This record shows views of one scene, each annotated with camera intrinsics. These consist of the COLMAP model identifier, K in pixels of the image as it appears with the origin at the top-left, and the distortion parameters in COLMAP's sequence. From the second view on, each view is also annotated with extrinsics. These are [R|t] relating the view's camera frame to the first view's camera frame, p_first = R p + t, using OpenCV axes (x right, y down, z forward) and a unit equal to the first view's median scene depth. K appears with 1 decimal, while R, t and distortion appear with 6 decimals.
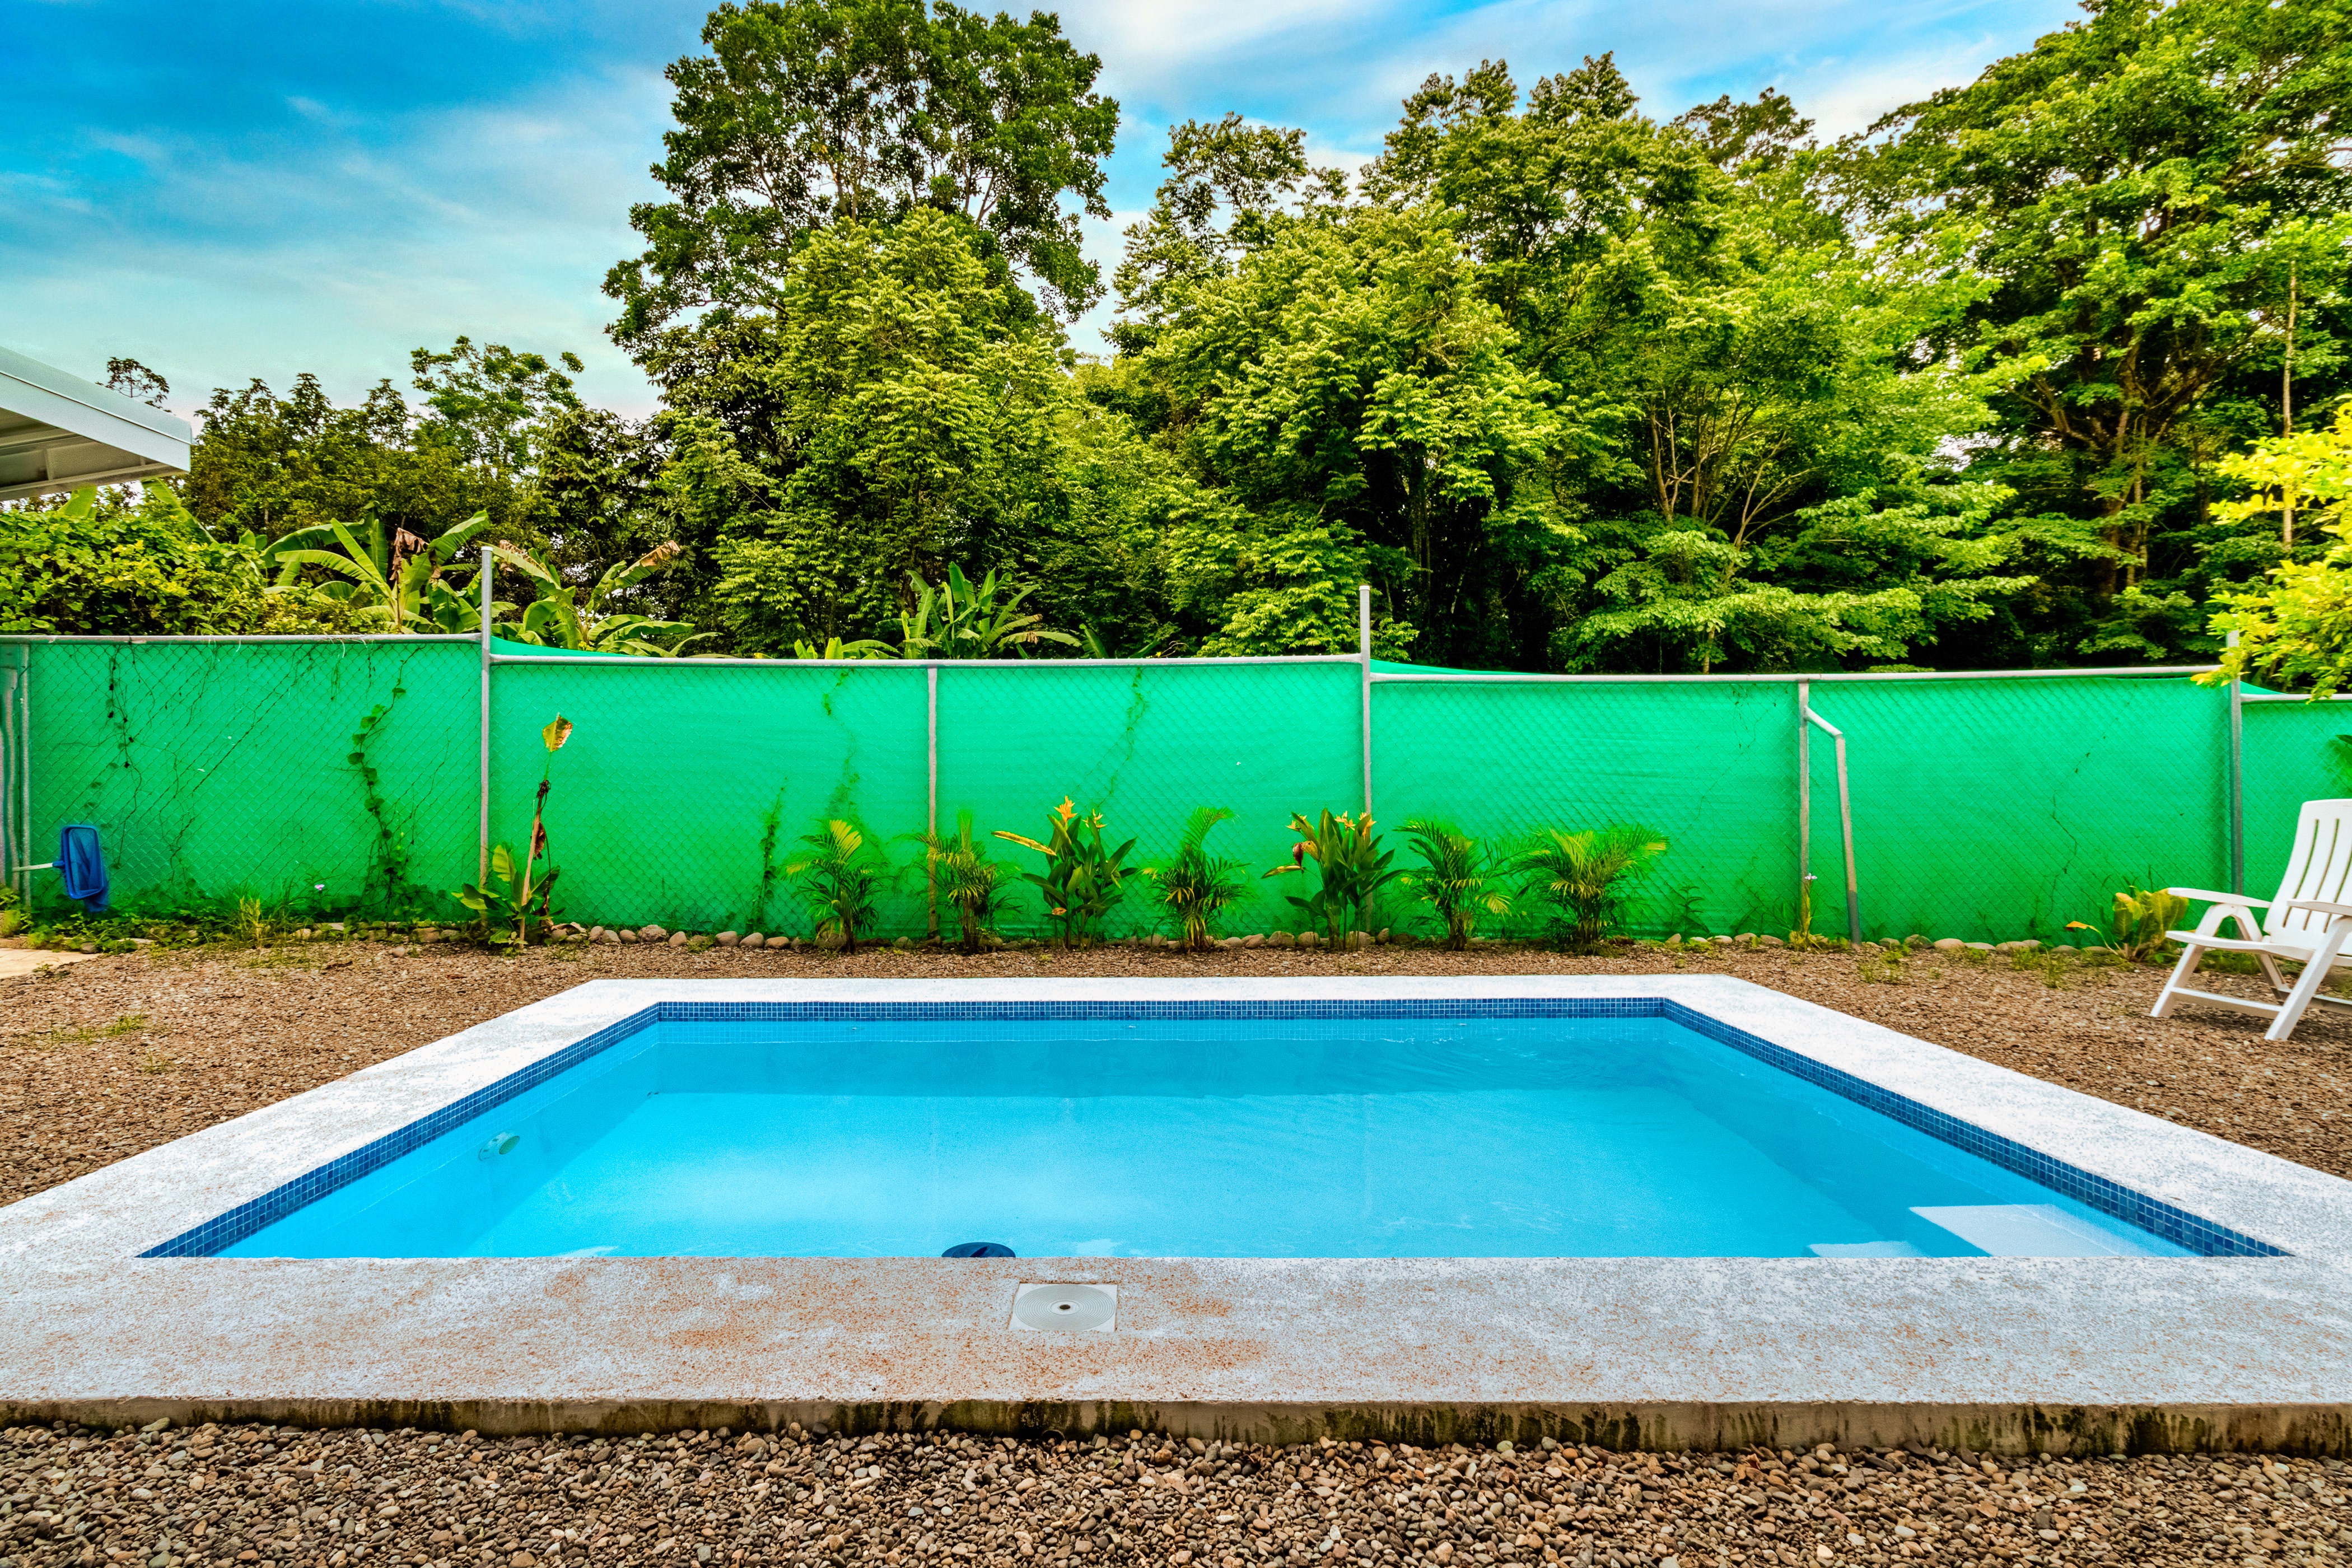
lens RADIAL K [[1140.4, 0, 1108.0], [0, 1140.4, 783.1], [0, 0, 1]] dist [0.004144, -0.000035]
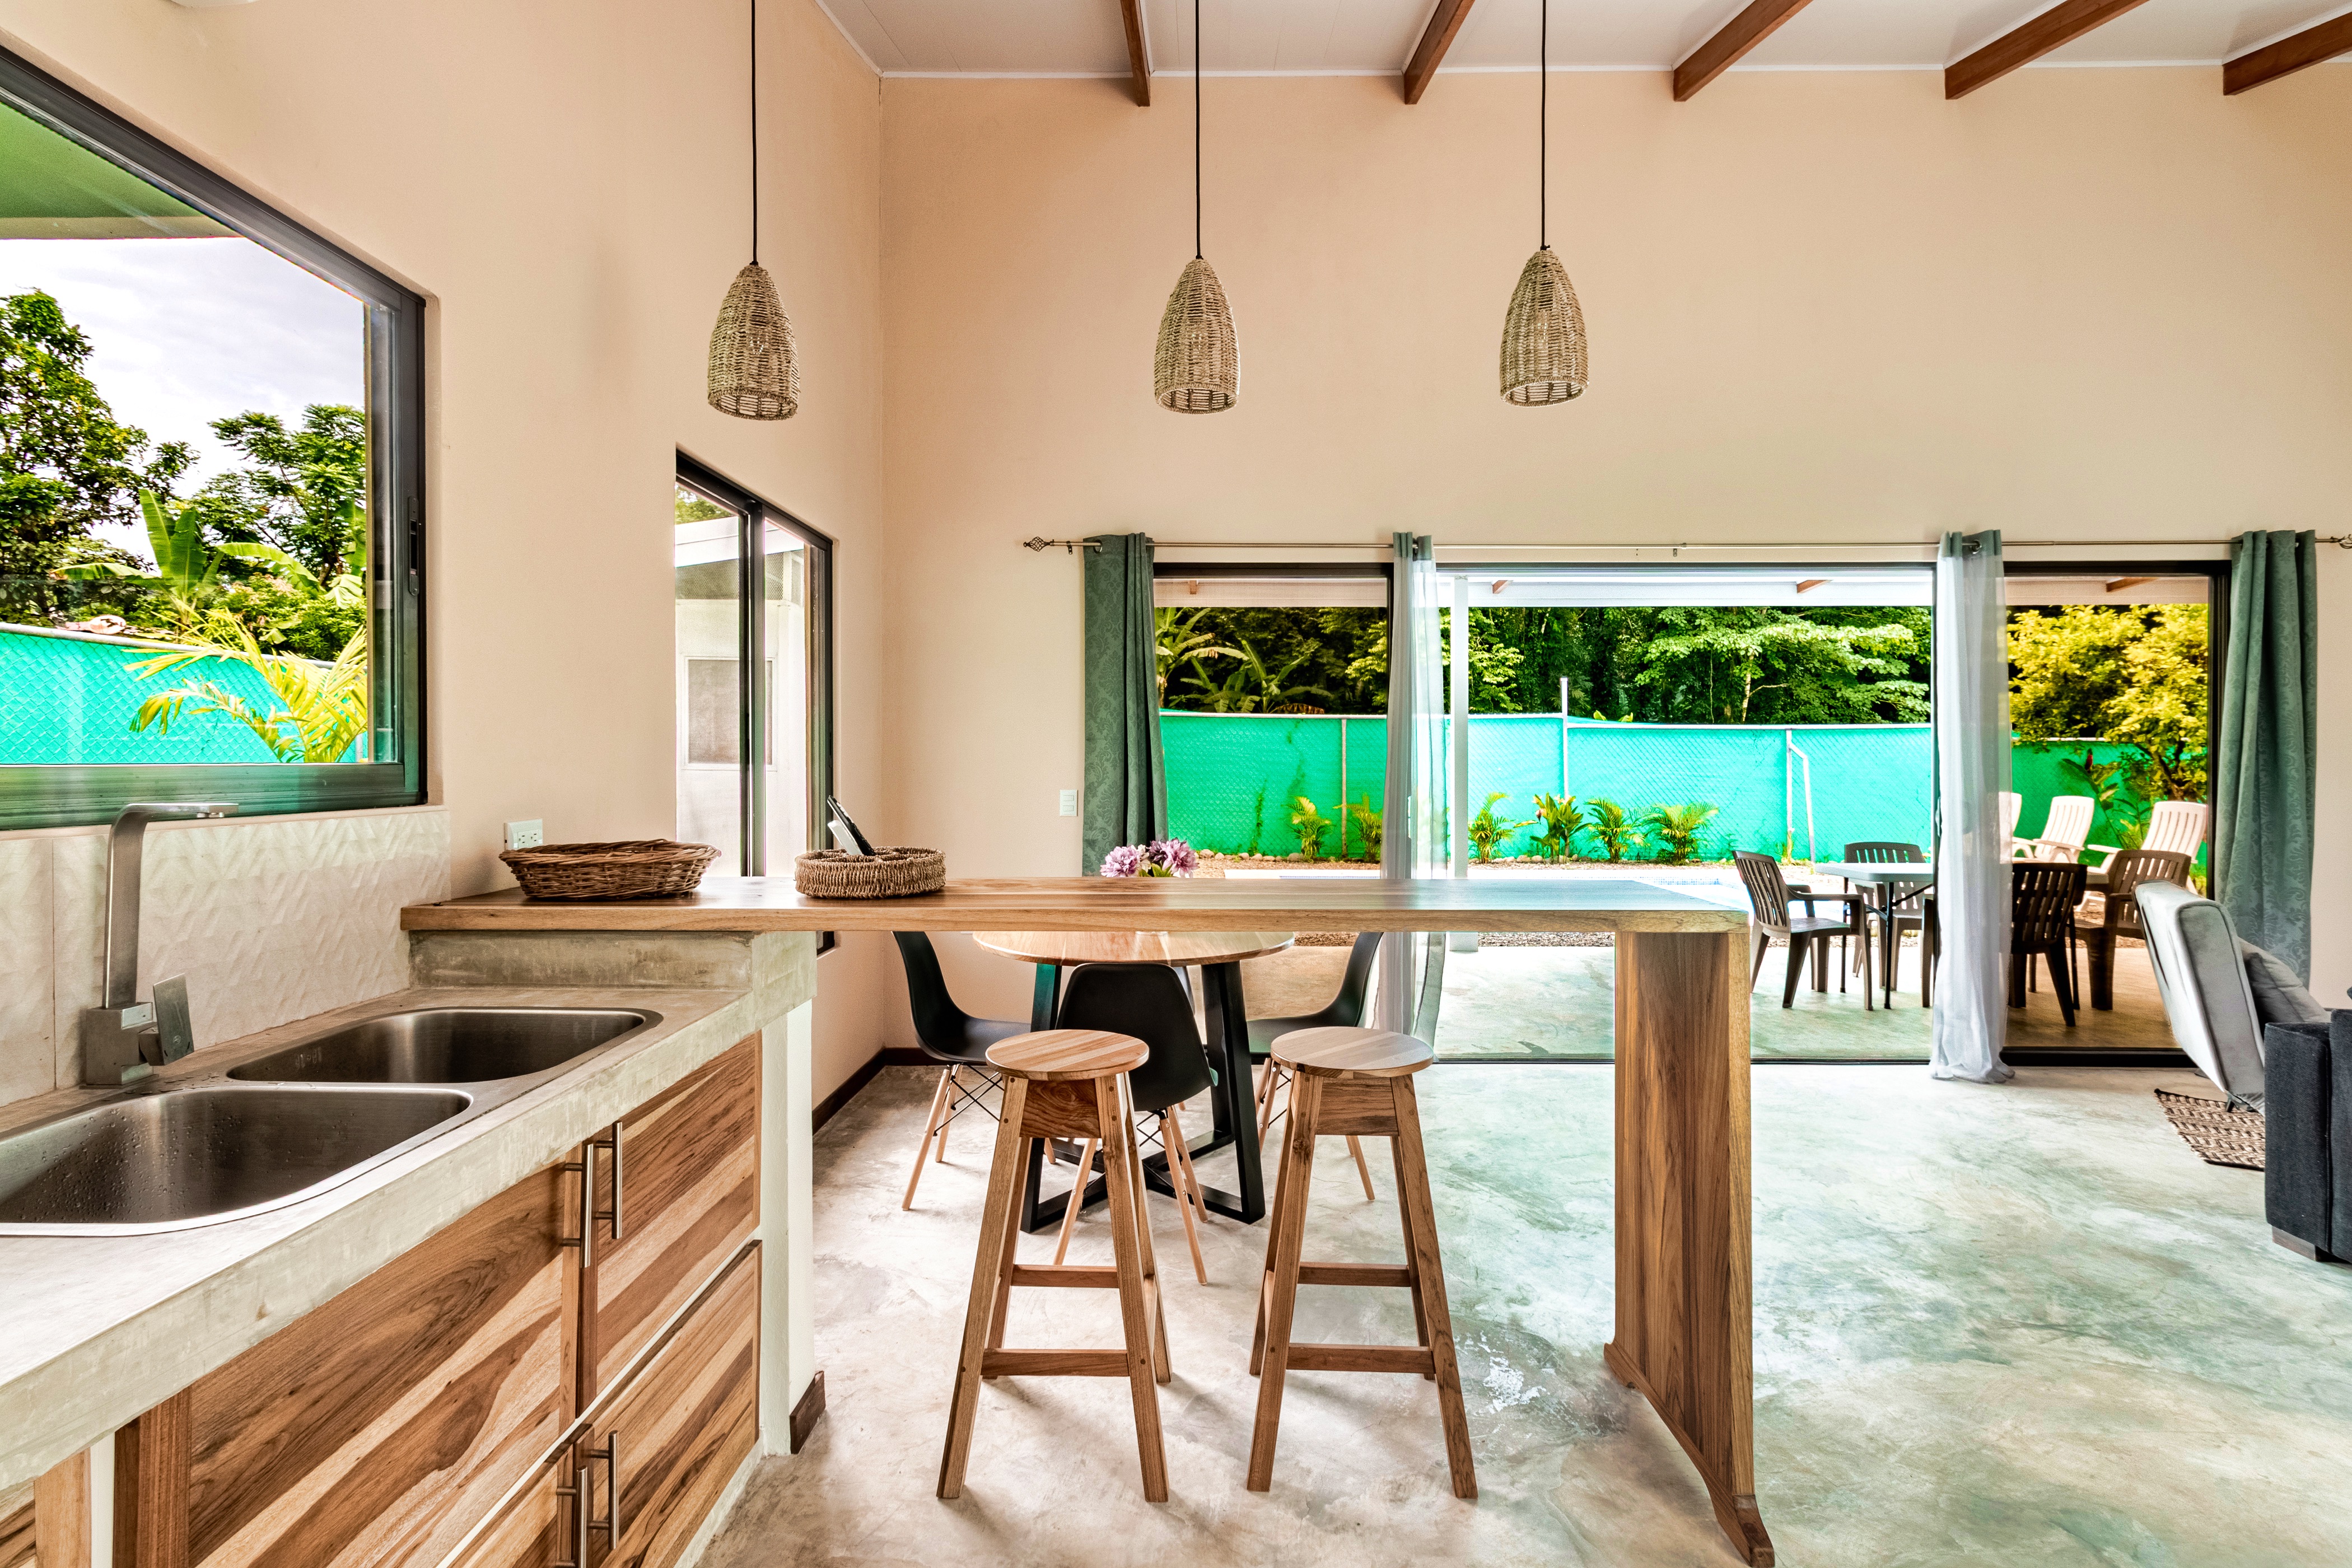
lens RADIAL K [[1098.5, 0, 1180.9], [0, 1098.5, 750.6], [0, 0, 1]] dist [0.004174, 0.000822]
pose [[0.999974, 0.006692, 0.002687, -0.117280], [-0.006658, 0.999898, -0.012641, -0.006008], [-0.002771, 0.012623, 0.999916, -0.236848]]
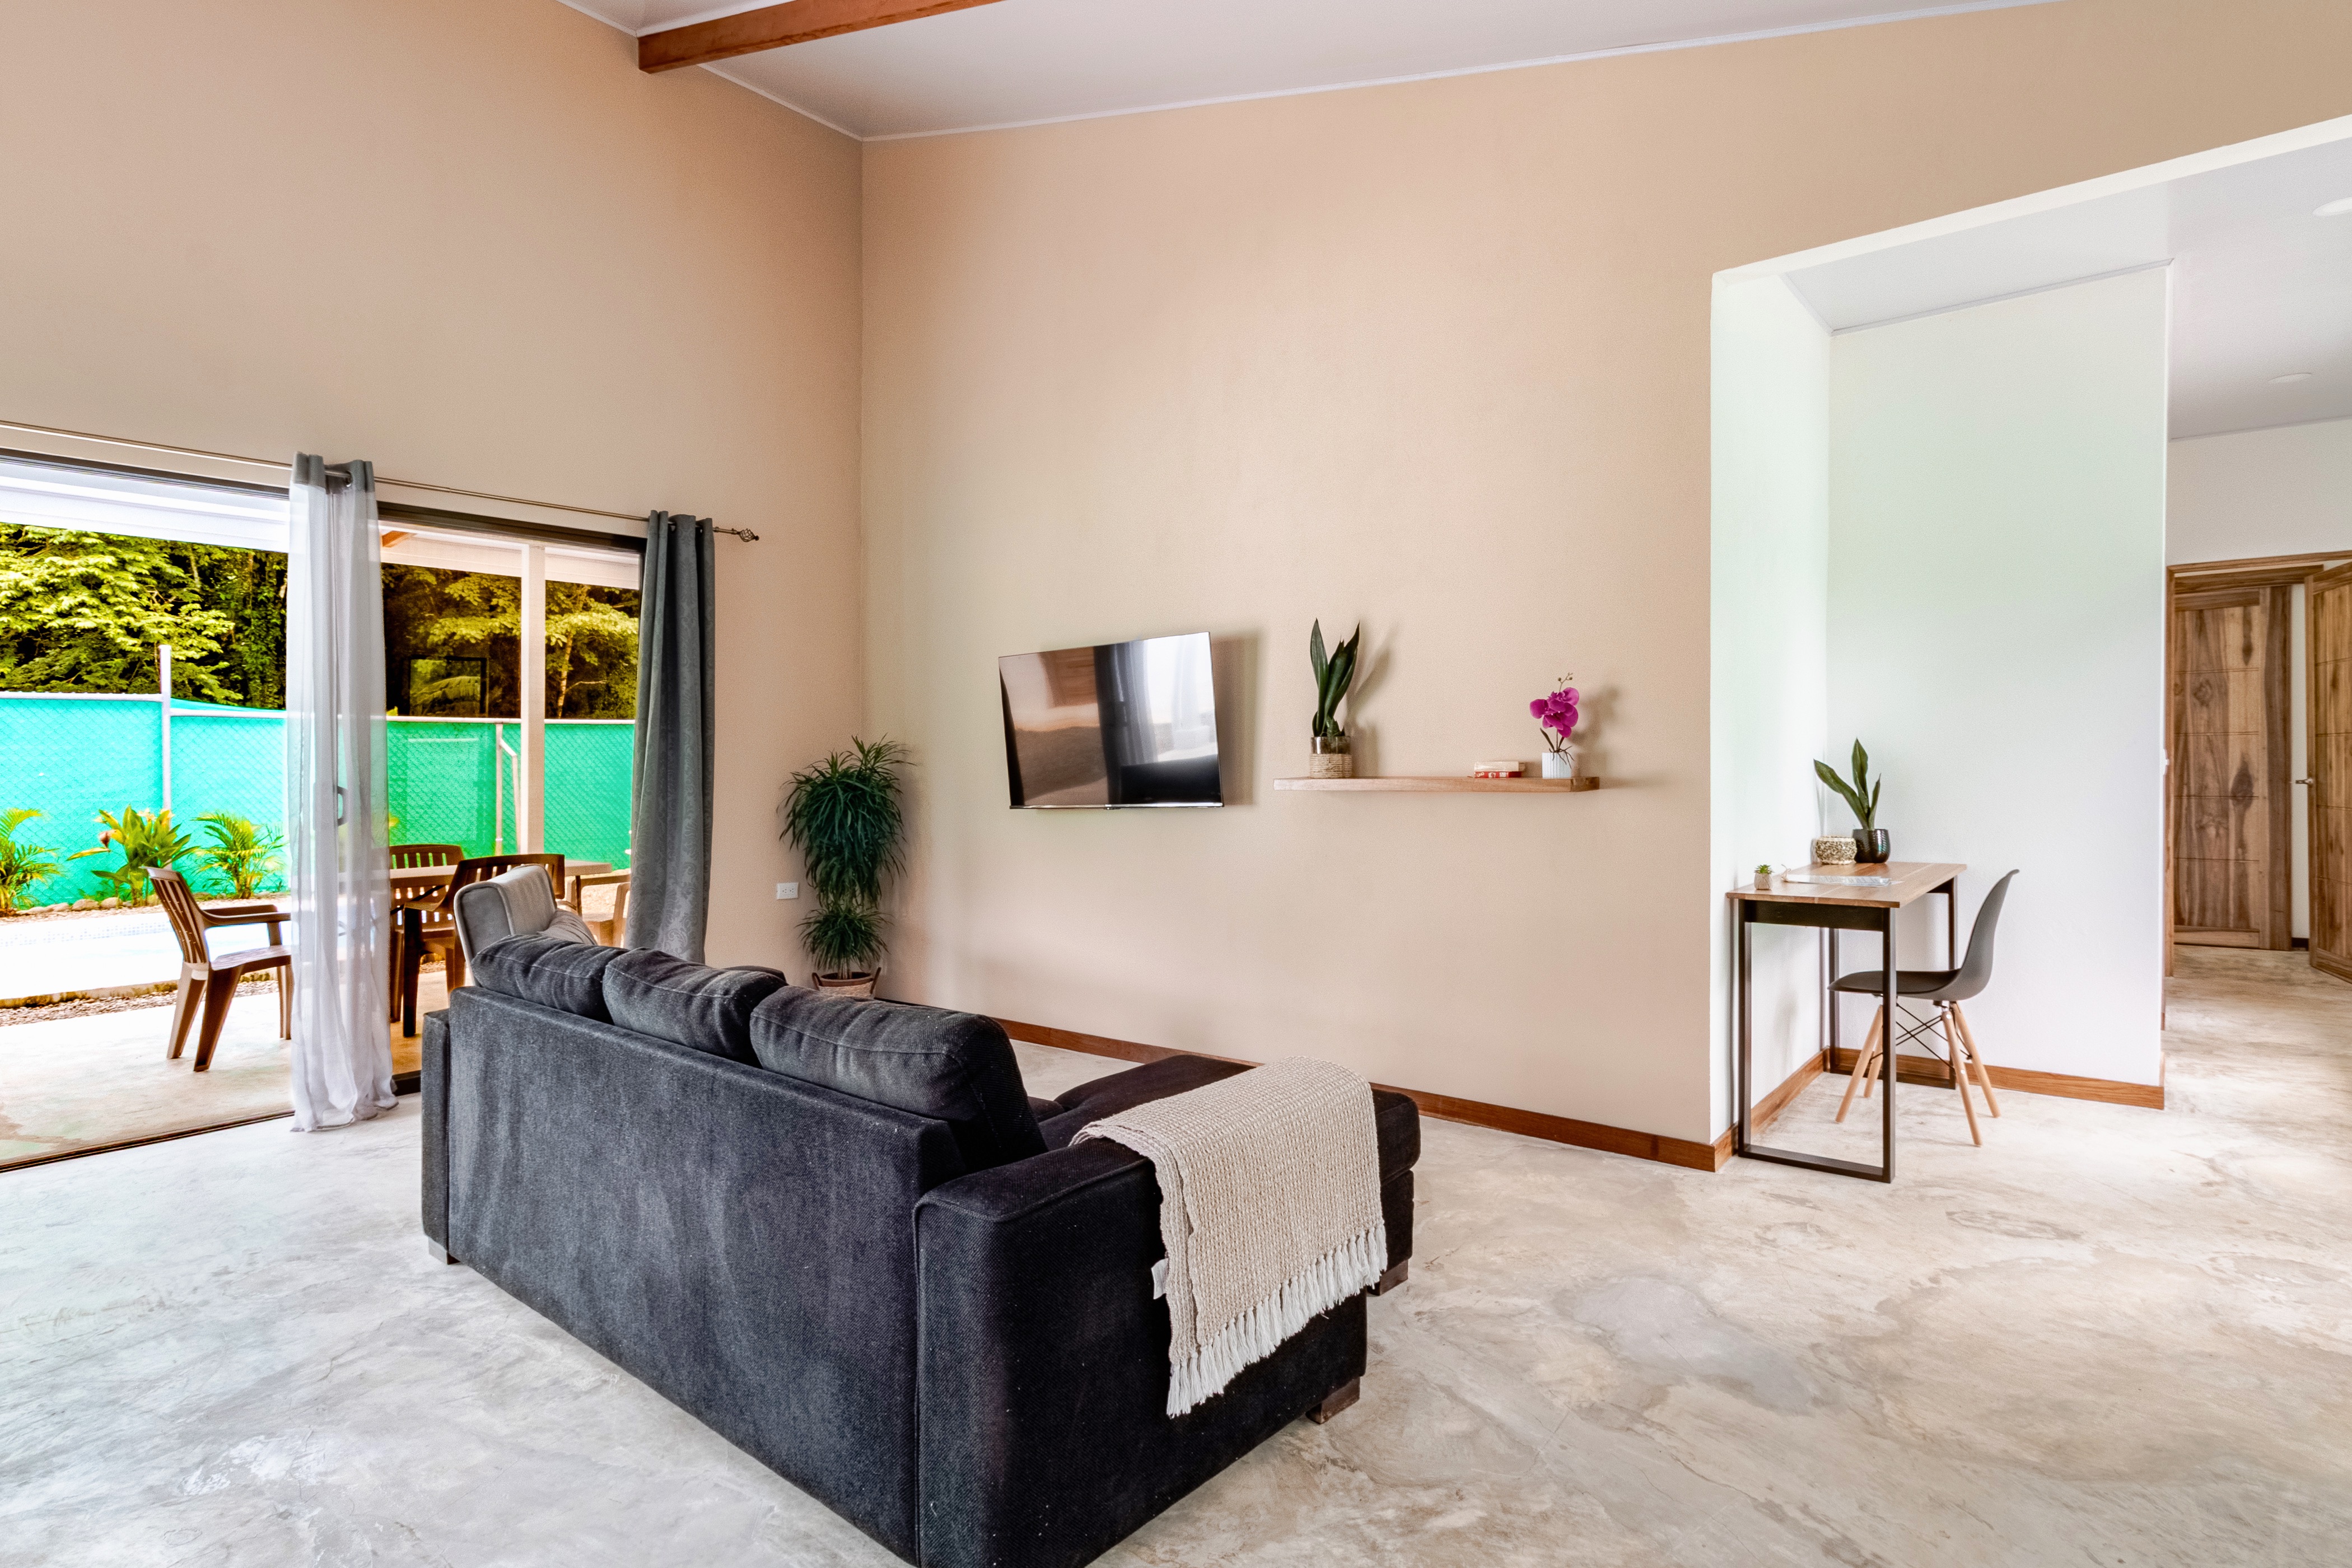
lens RADIAL K [[1242.4, 0, 1206.8], [0, 1242.4, 754.2], [0, 0, 1]] dist [0.002346, 0.000797]
pose [[0.604134, 0.006340, 0.796858, -0.058469], [0.008777, 0.999855, -0.014610, -0.002130], [-0.796835, 0.015821, 0.603990, -0.250130]]
